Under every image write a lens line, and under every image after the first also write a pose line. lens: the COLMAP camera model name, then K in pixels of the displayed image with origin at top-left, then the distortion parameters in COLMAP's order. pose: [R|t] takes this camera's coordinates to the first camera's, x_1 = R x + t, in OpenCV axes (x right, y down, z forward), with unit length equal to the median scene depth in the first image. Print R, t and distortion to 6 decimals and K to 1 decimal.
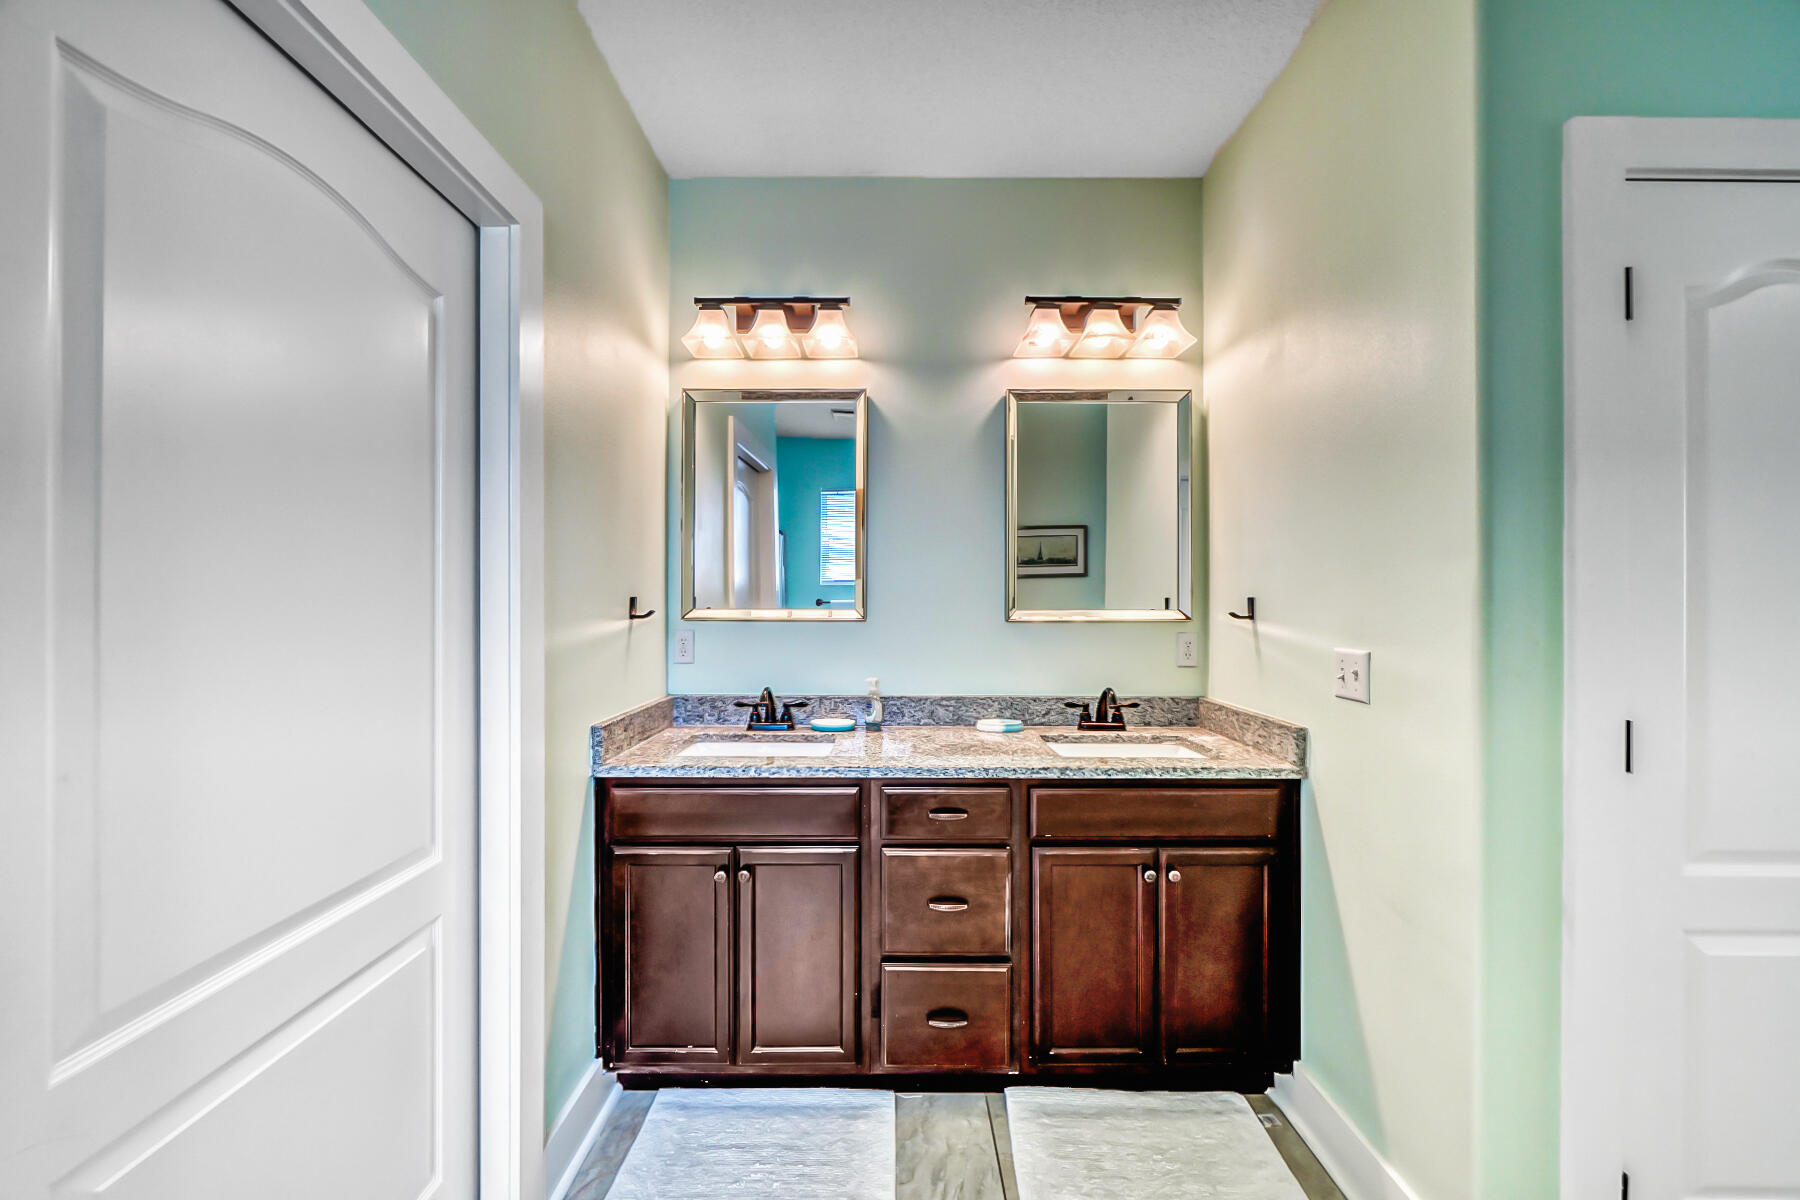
lens RADIAL K [[672.8, 0, 898.7], [0, 672.8, 597.9], [0, 0, 1]] dist [0.003615, -0.000132]
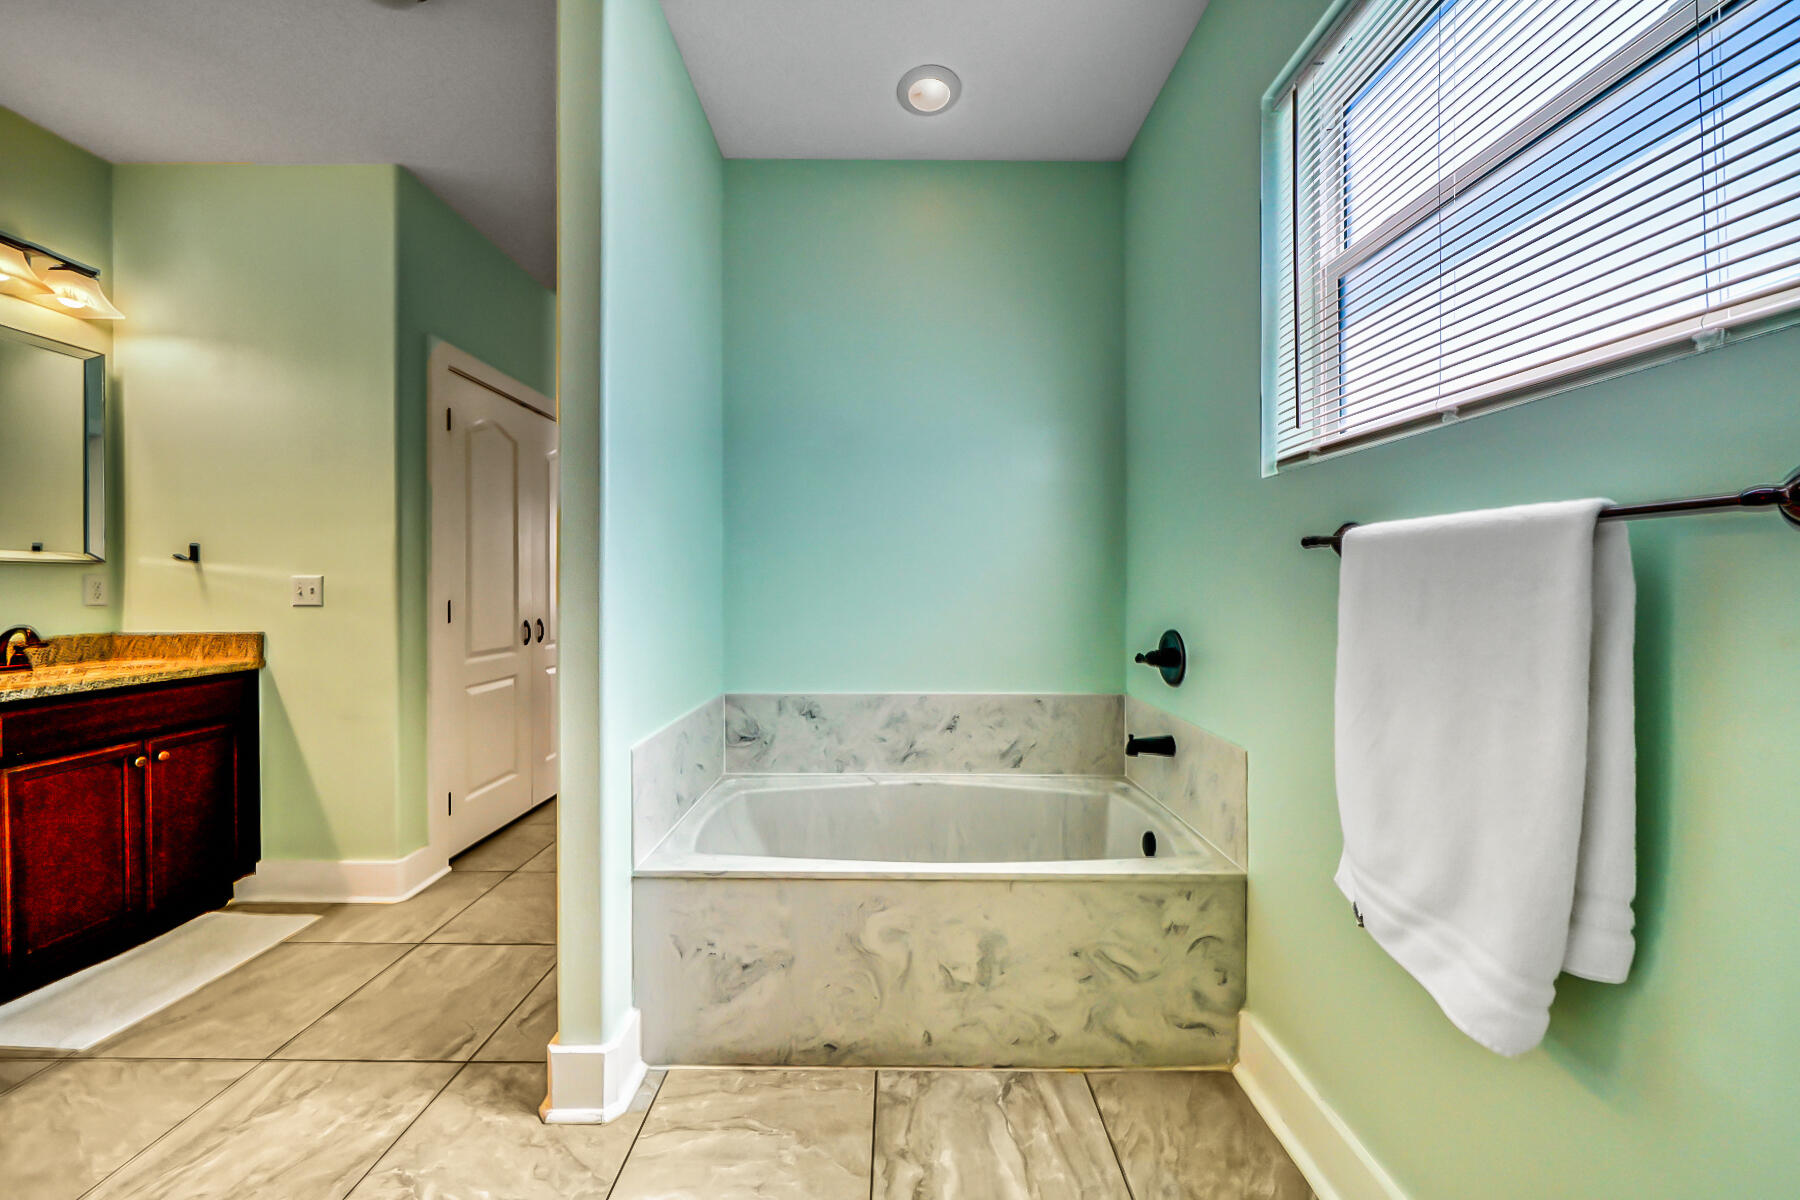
lens RADIAL K [[640.5, 0, 898.6], [0, 640.5, 585.9], [0, 0, 1]] dist [-0.003634, 0.000220]
pose [[0.012814, -0.010936, 0.999858, -0.764284], [-0.000056, 0.999940, 0.010938, 0.075130], [-0.999918, -0.000196, 0.012813, -0.402756]]
